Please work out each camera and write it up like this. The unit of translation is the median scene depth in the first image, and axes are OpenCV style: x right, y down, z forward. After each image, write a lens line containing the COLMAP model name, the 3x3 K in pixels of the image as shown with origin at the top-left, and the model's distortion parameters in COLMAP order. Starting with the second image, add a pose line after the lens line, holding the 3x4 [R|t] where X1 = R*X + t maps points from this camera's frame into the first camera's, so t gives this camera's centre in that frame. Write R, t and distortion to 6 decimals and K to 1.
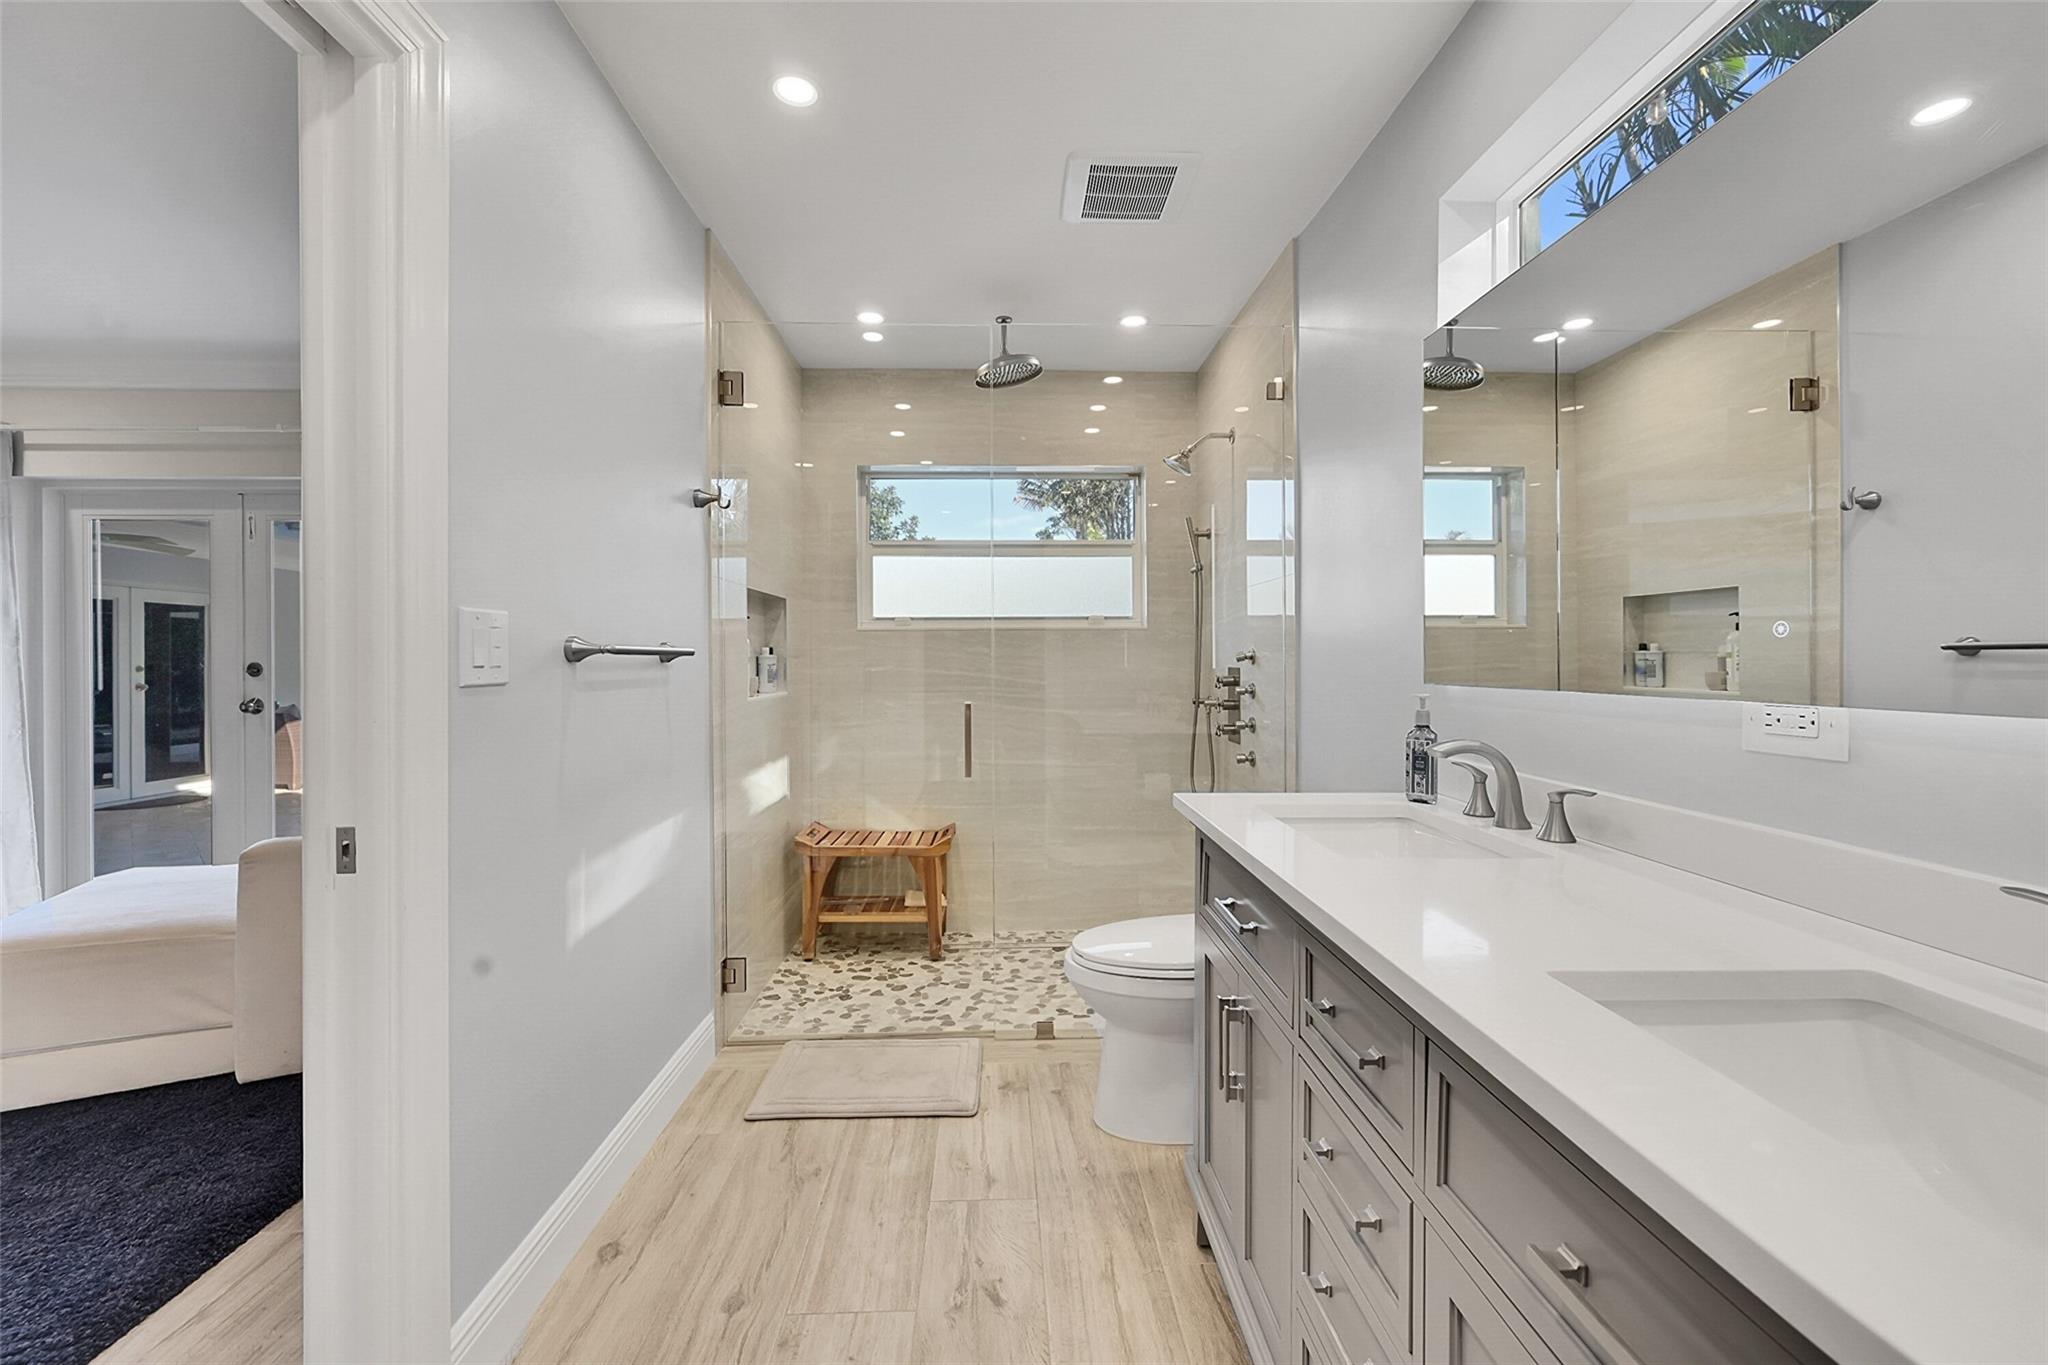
lens RADIAL K [[841.5, 0, 1009.9], [0, 841.5, 664.0], [0, 0, 1]] dist [0.002642, -0.000442]
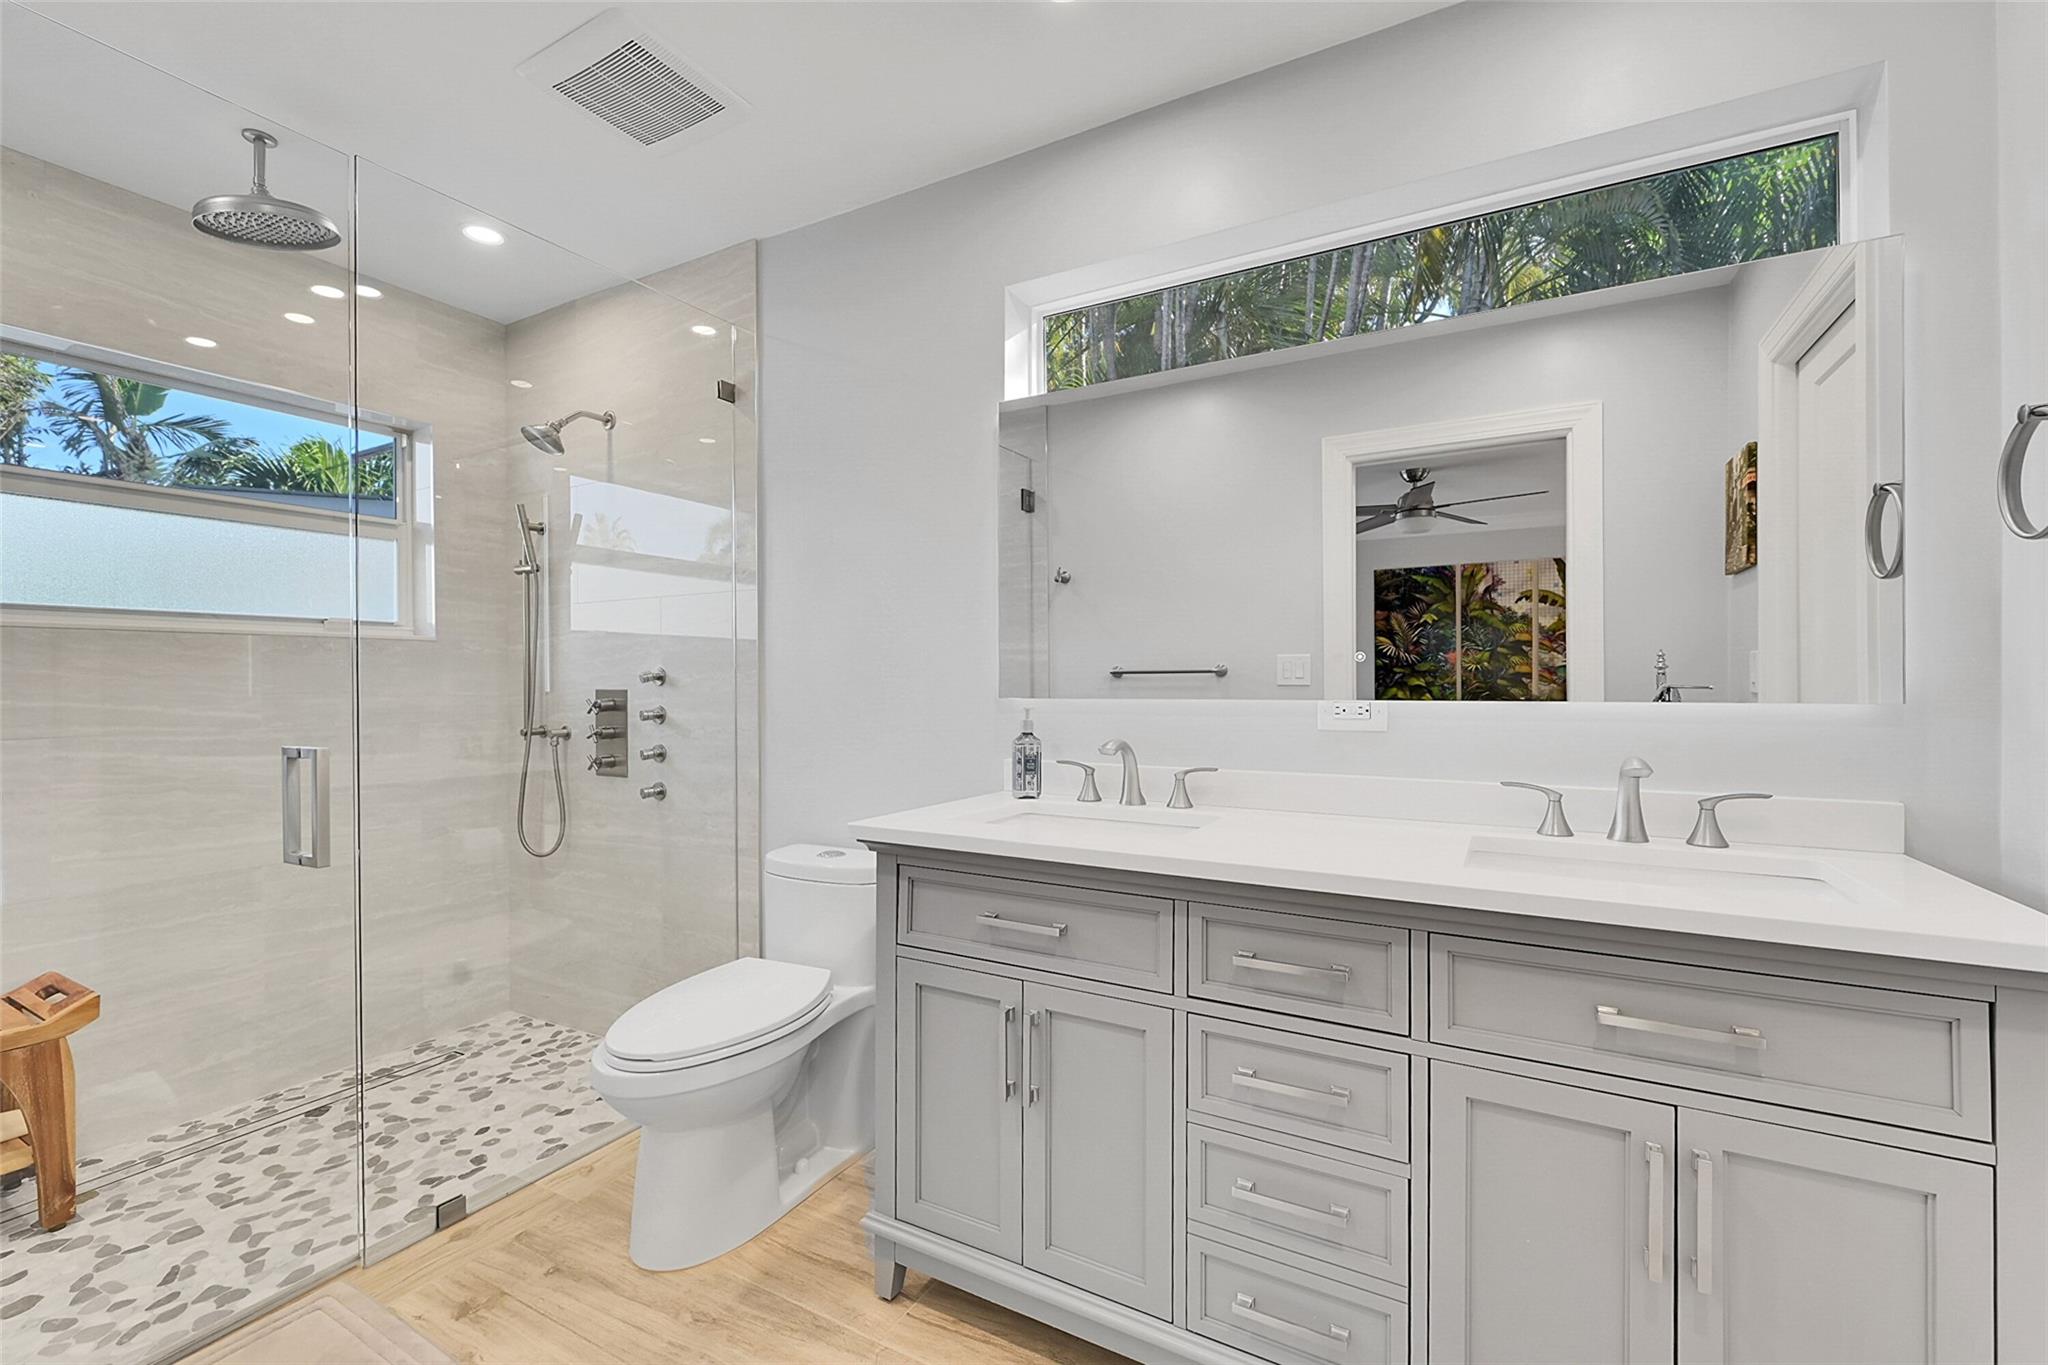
lens RADIAL K [[841.5, 0, 1011.2], [0, 841.5, 687.8], [0, 0, 1]] dist [0.002642, -0.000442]
pose [[0.522042, -0.005532, 0.852902, -0.272420], [0.007305, 0.999971, 0.002015, 0.004100], [-0.852888, 0.005179, 0.522068, 0.212569]]
